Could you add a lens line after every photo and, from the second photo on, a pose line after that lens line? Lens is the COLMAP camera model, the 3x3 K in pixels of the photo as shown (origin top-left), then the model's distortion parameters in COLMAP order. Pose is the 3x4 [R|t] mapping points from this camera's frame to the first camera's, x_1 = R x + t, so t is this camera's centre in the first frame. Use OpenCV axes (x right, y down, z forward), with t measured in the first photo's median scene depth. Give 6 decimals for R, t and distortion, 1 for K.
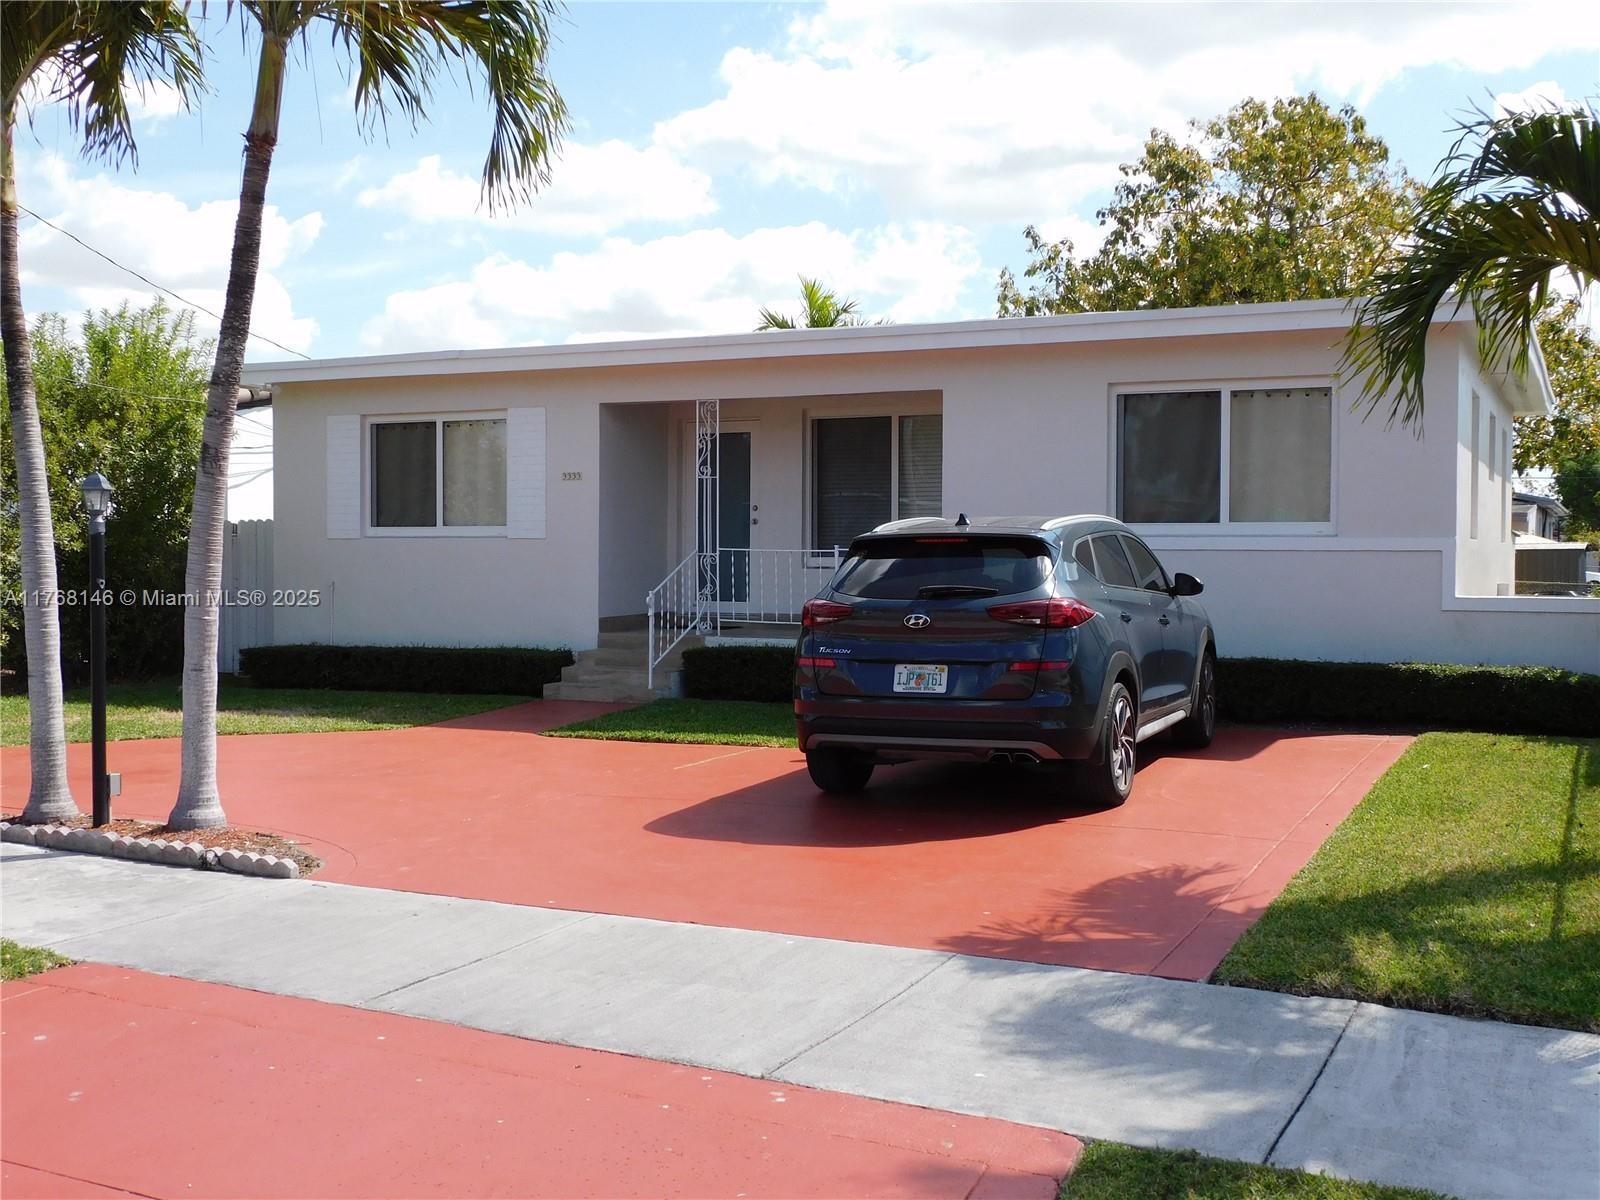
lens RADIAL K [[1649.8, 0, 795.7], [0, 1649.8, 591.8], [0, 0, 1]] dist [0.004751, 0.000000]
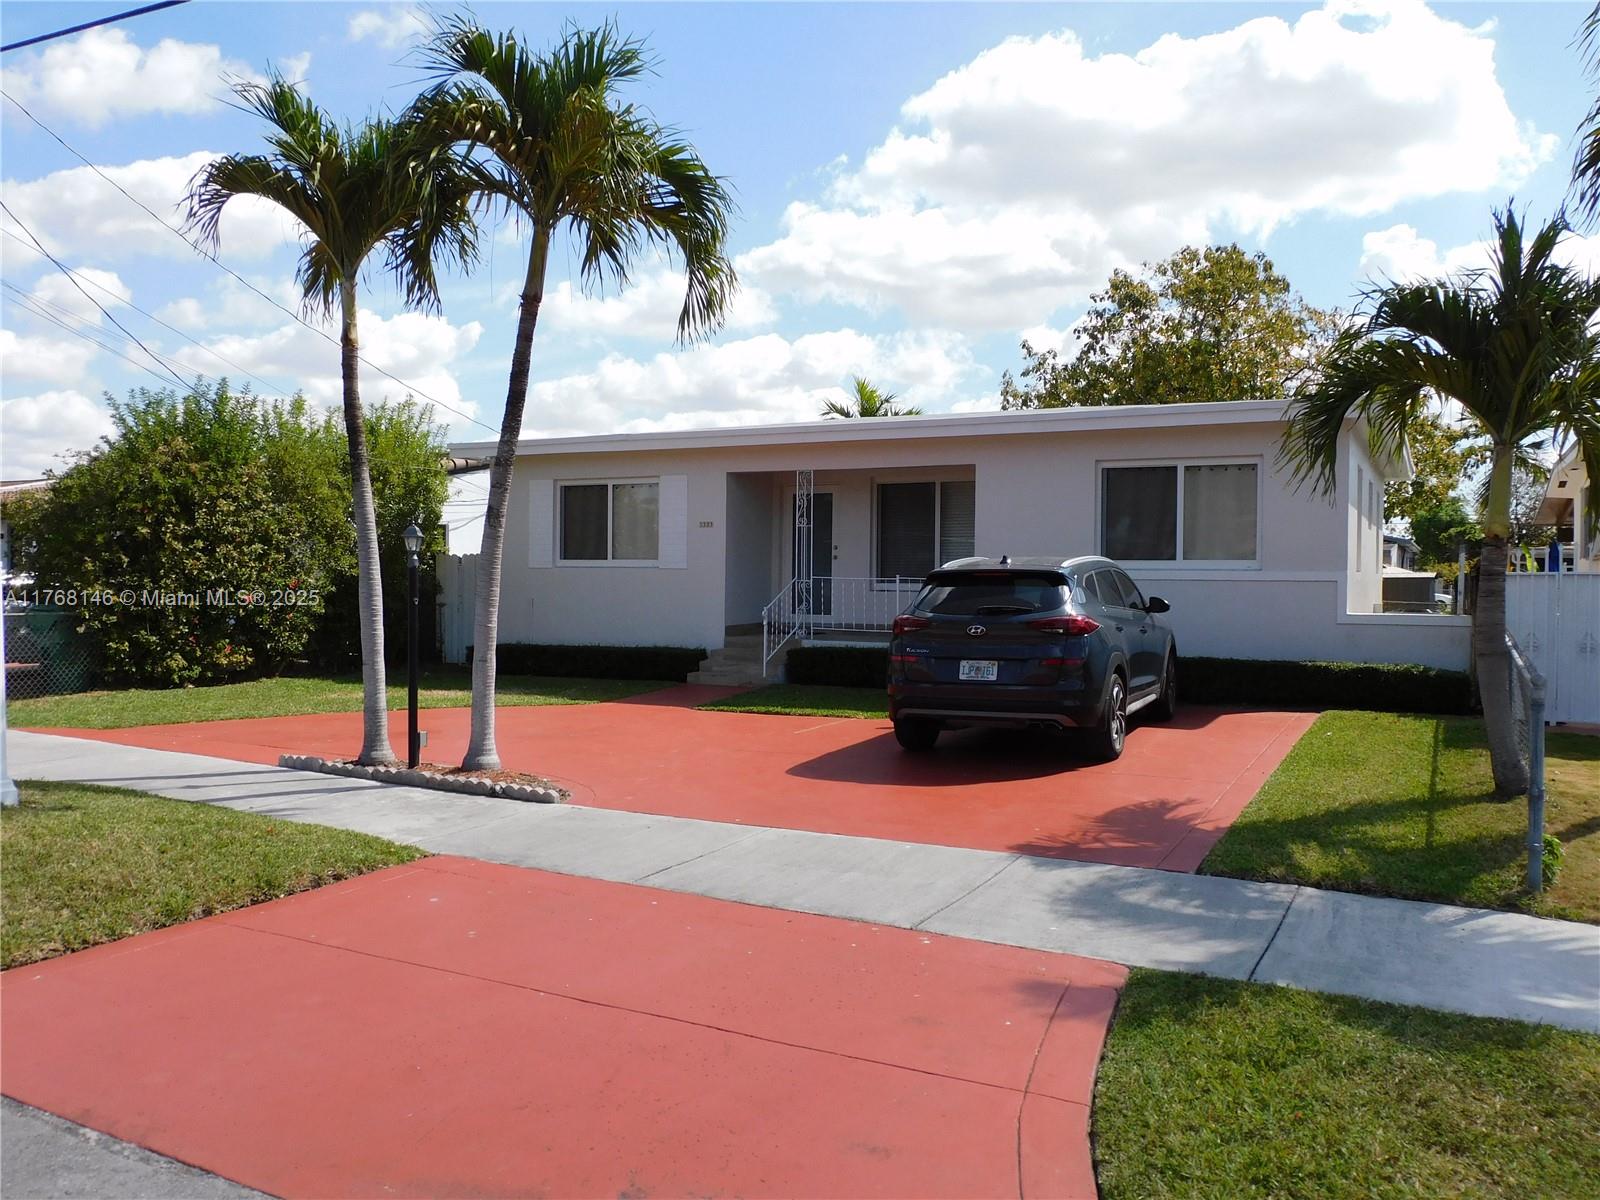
lens RADIAL K [[1235.1, 0, 805.2], [0, 1235.1, 599.9], [0, 0, 1]] dist [-0.002033, -0.007477]
pose [[0.999727, 0.004935, -0.022851, -0.047637], [-0.005035, 0.999978, -0.004348, -0.002978], [0.022829, 0.004462, 0.999729, -0.076350]]
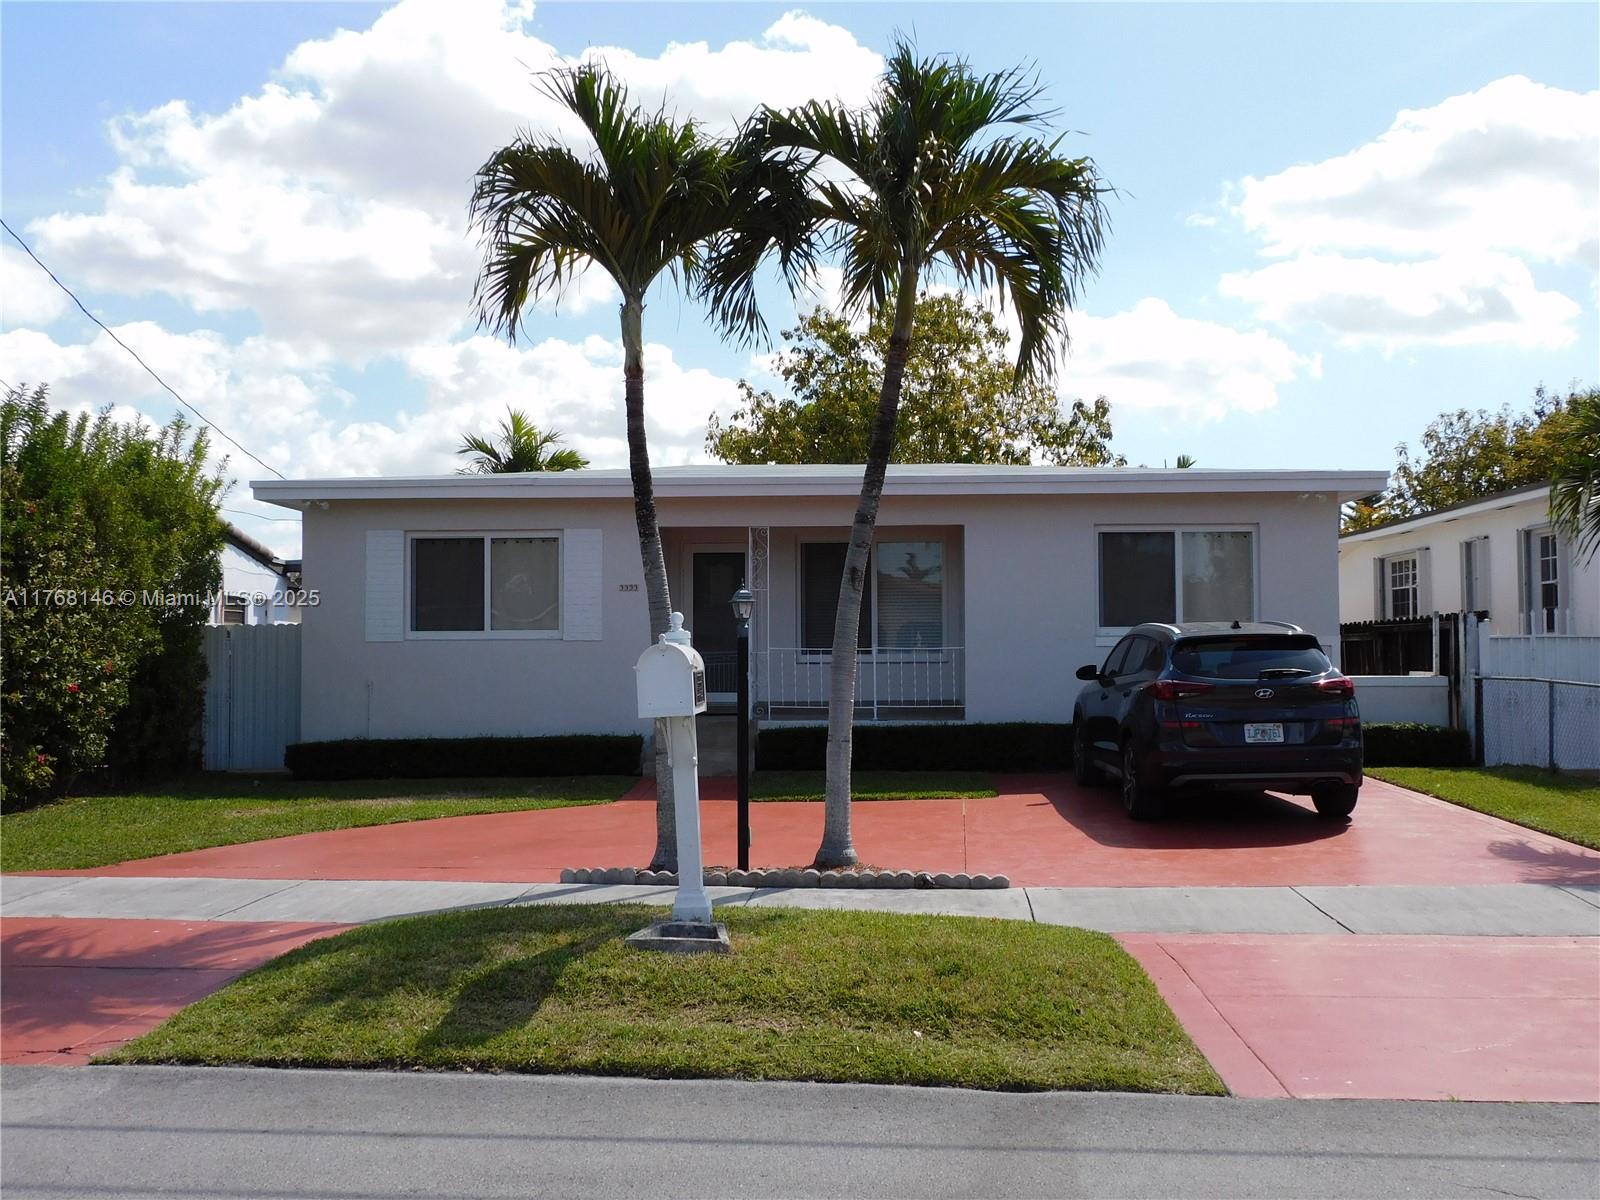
lens RADIAL K [[1532.7, 0, 801.1], [0, 1532.7, 596.8], [0, 0, 1]] dist [0.001943, 0.000000]
pose [[0.918295, 0.006119, 0.395850, -0.785778], [0.017921, 0.998213, -0.057005, 0.001954], [-0.395492, 0.059441, 0.916544, -0.088509]]
